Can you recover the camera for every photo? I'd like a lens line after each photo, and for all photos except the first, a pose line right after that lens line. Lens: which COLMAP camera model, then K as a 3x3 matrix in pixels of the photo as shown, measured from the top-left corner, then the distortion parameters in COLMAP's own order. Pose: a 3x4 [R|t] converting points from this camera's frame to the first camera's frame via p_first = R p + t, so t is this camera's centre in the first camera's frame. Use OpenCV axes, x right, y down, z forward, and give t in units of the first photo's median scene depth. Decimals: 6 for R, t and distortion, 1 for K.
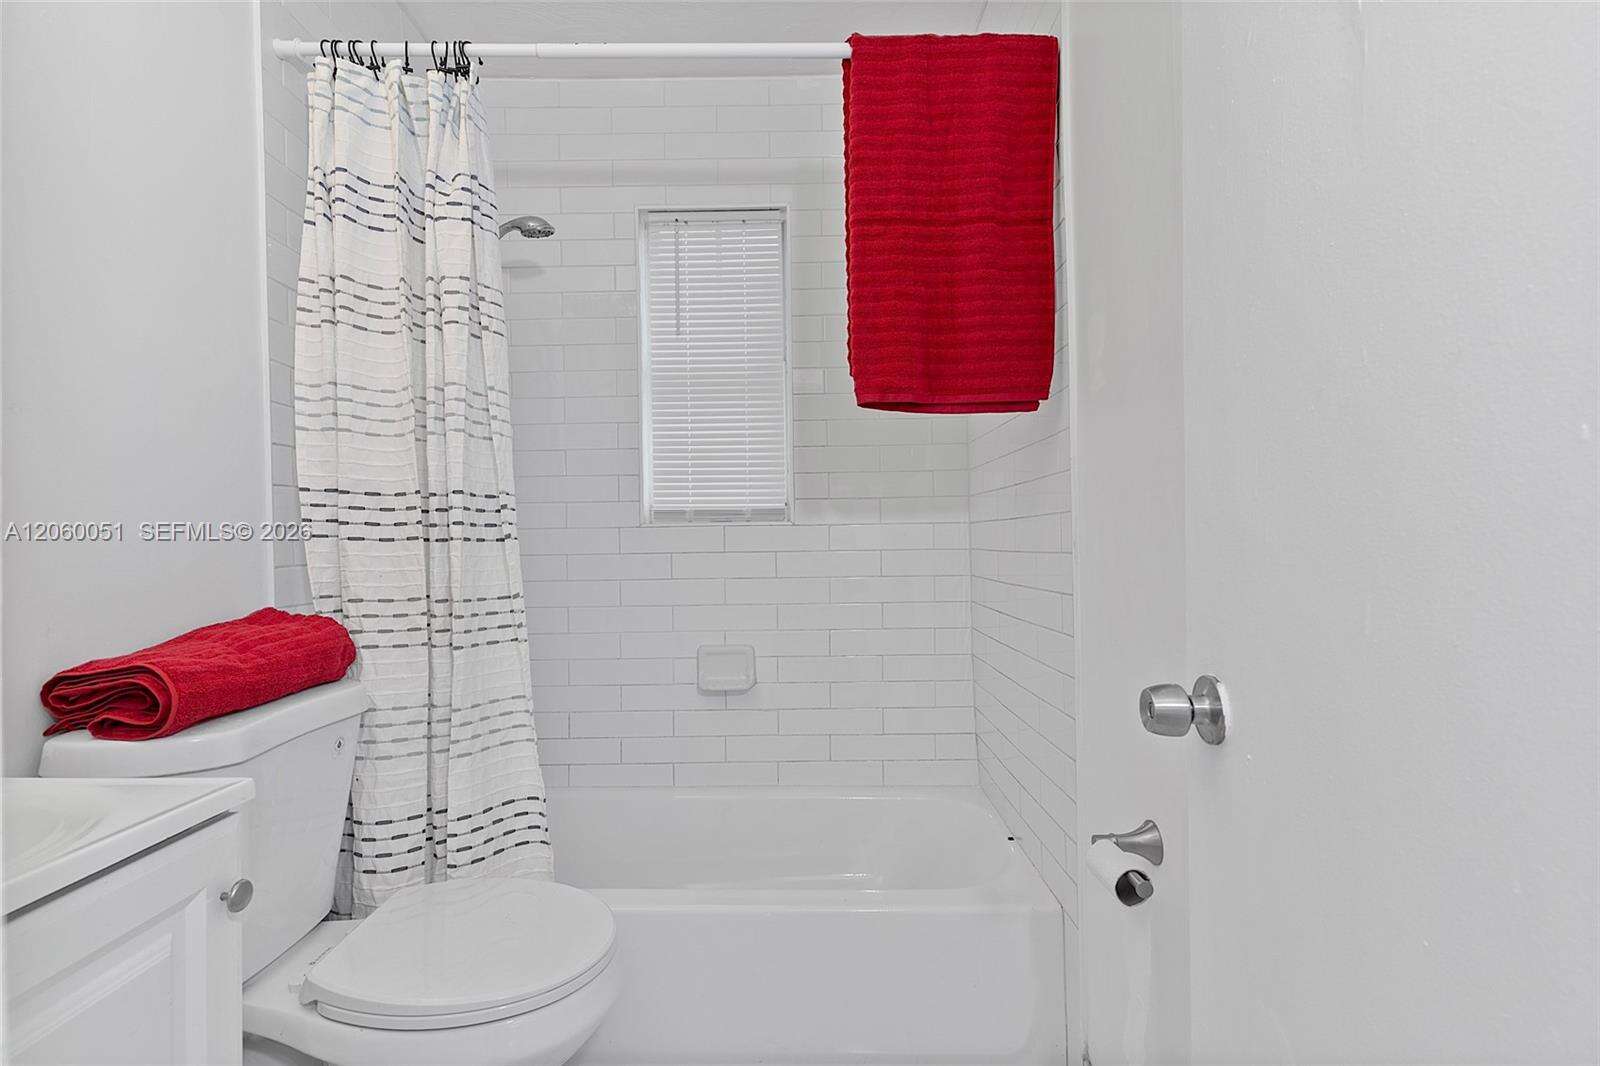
lens RADIAL K [[732.6, 0, 800.8], [0, 732.6, 517.8], [0, 0, 1]] dist [0.000170, -0.000398]
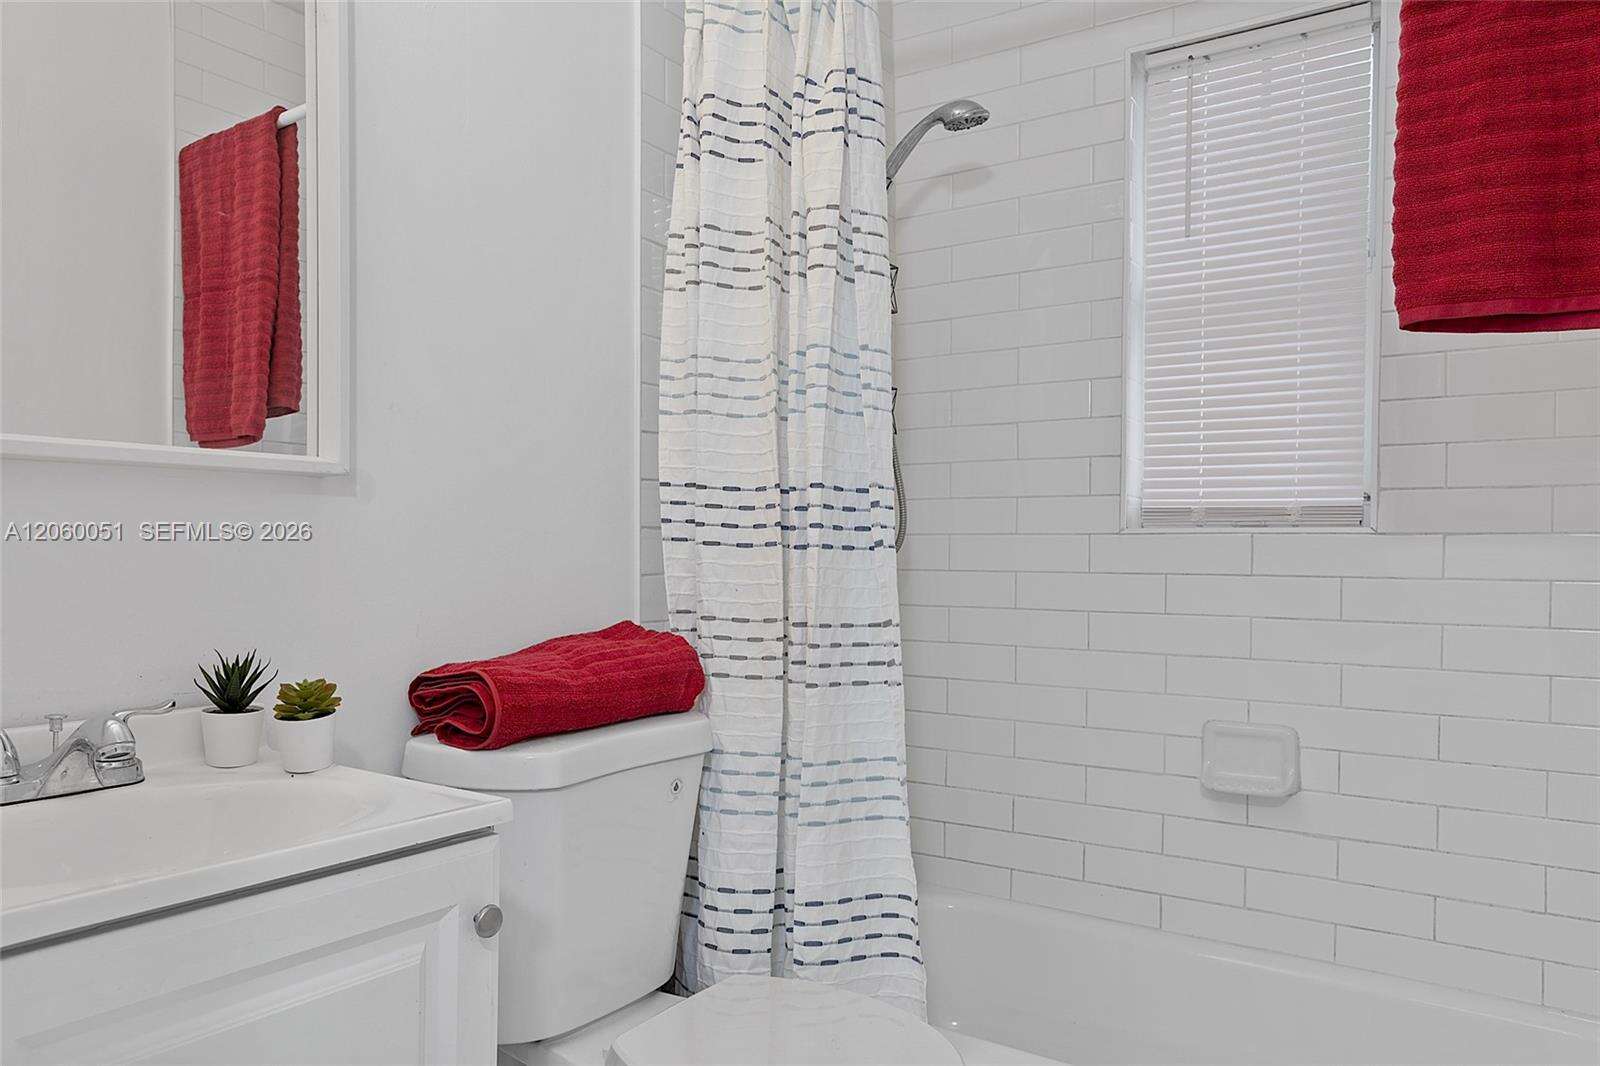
lens RADIAL K [[1083.6, 0, 794.3], [0, 1083.6, 528.1], [0, 0, 1]] dist [0.000425, 0.004896]
pose [[0.850097, 0.008923, -0.526551, 0.112600], [-0.004573, 0.999944, 0.009563, -0.000647], [0.526607, -0.005722, 0.850090, 0.011065]]
